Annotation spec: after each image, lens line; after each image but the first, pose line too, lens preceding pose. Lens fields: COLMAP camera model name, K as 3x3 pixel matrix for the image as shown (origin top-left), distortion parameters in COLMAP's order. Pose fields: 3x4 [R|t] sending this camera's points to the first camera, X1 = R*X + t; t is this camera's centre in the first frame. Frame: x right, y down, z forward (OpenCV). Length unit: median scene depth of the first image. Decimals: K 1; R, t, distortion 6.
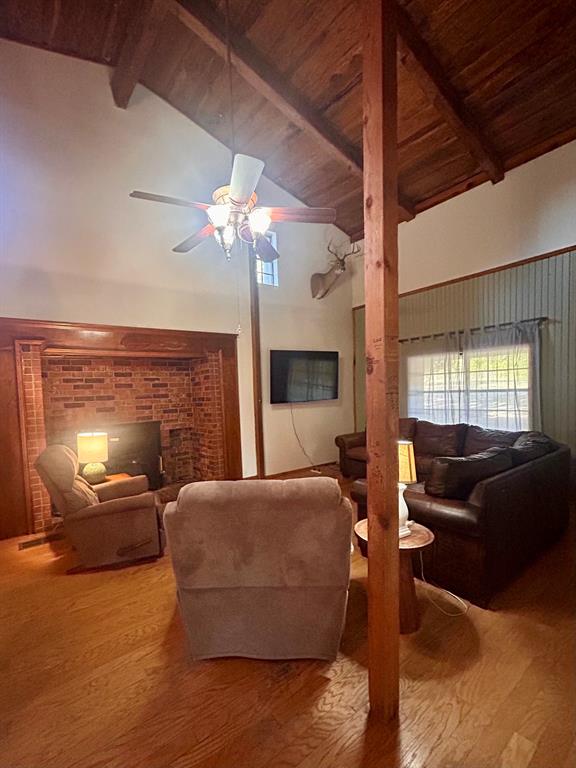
lens RADIAL K [[339.7, 0, 254.3], [0, 339.7, 407.9], [0, 0, 1]] dist [0.000559, 0.000353]
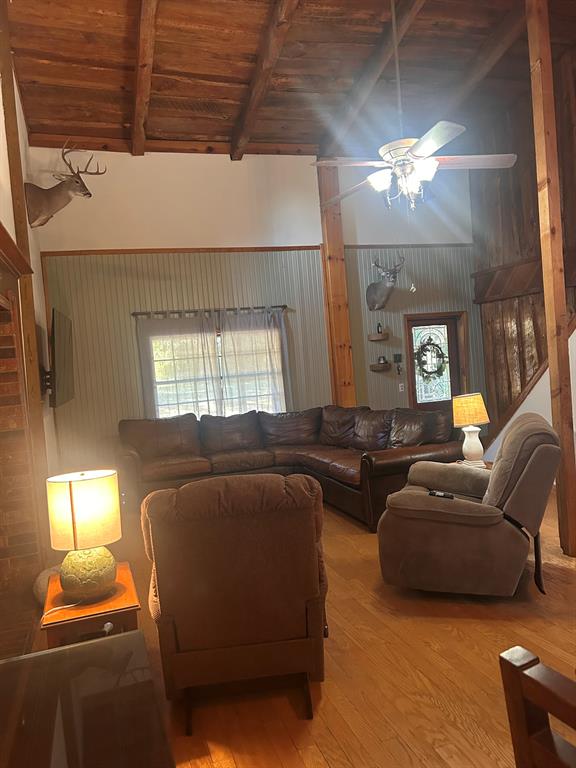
lens RADIAL K [[569.3, 0, 288.0], [0, 569.3, 384.0], [0, 0, 1]] dist [0.037151, -0.003301]
pose [[0.313572, -0.025743, 0.949215, -0.764127], [0.114516, 0.993362, -0.010890, 0.002921], [-0.942634, 0.112115, 0.314439, 0.398907]]
